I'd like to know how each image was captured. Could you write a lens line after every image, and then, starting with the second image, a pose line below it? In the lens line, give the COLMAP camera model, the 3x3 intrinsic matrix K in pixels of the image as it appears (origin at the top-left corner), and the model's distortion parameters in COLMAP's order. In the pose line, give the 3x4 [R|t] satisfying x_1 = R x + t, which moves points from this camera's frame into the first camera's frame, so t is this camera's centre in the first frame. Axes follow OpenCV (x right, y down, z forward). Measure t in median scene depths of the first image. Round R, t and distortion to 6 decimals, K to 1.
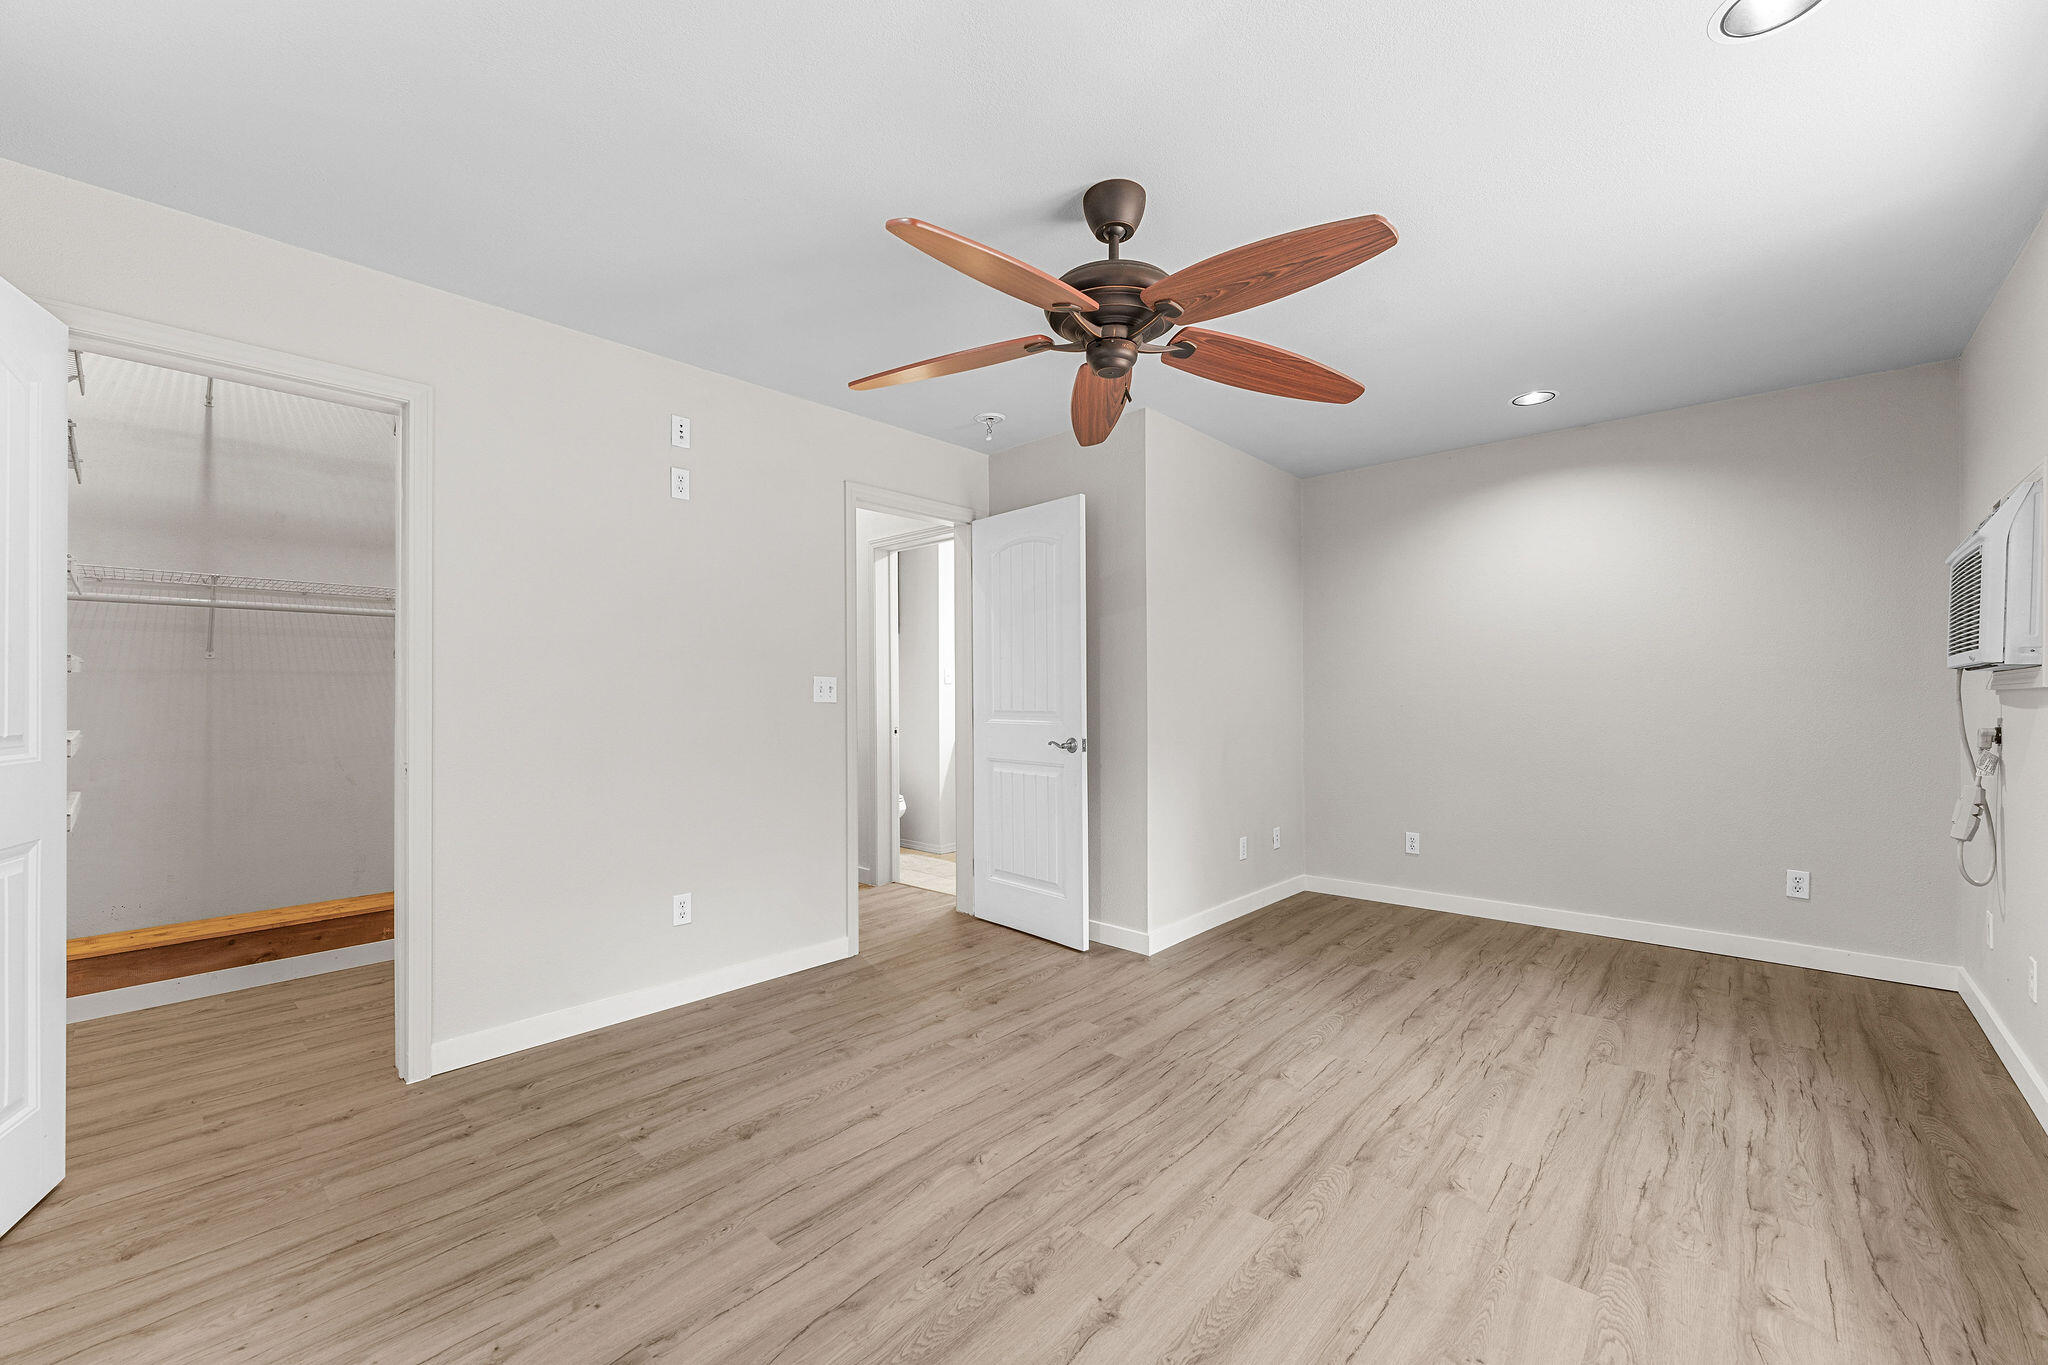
lens RADIAL K [[812.0, 0, 1014.9], [0, 812.0, 691.5], [0, 0, 1]] dist [-0.002678, 0.000005]
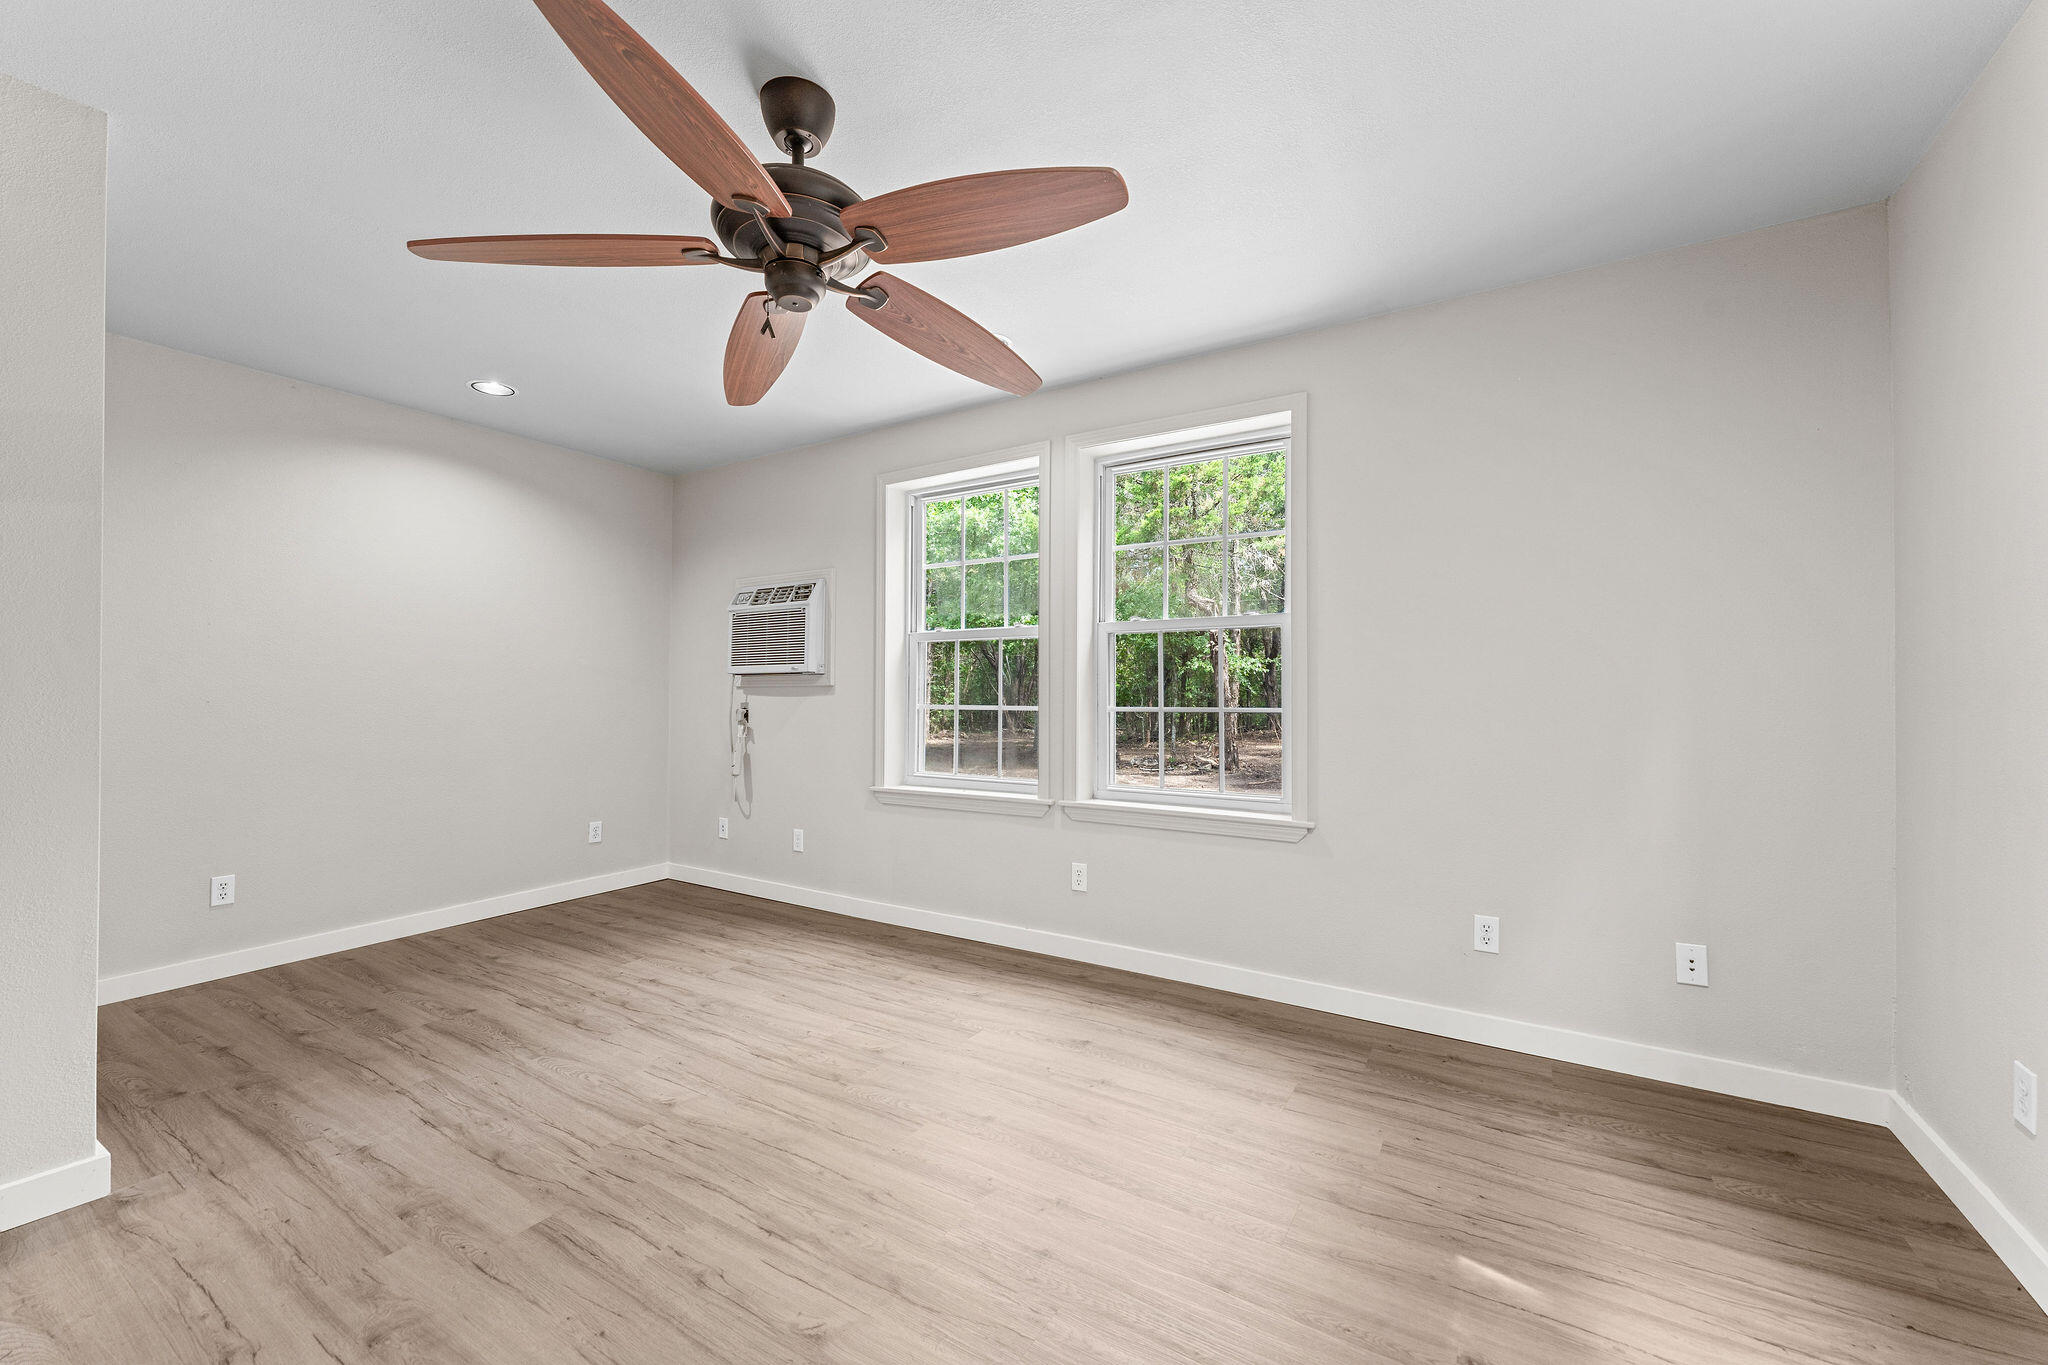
lens RADIAL K [[812.0, 0, 1017.0], [0, 812.0, 684.6], [0, 0, 1]] dist [-0.002678, 0.000005]
pose [[-0.178530, 0.010340, 0.983880, -0.538758], [-0.005305, 0.999920, -0.011471, 0.010375], [-0.983920, -0.007268, -0.178461, 0.653351]]
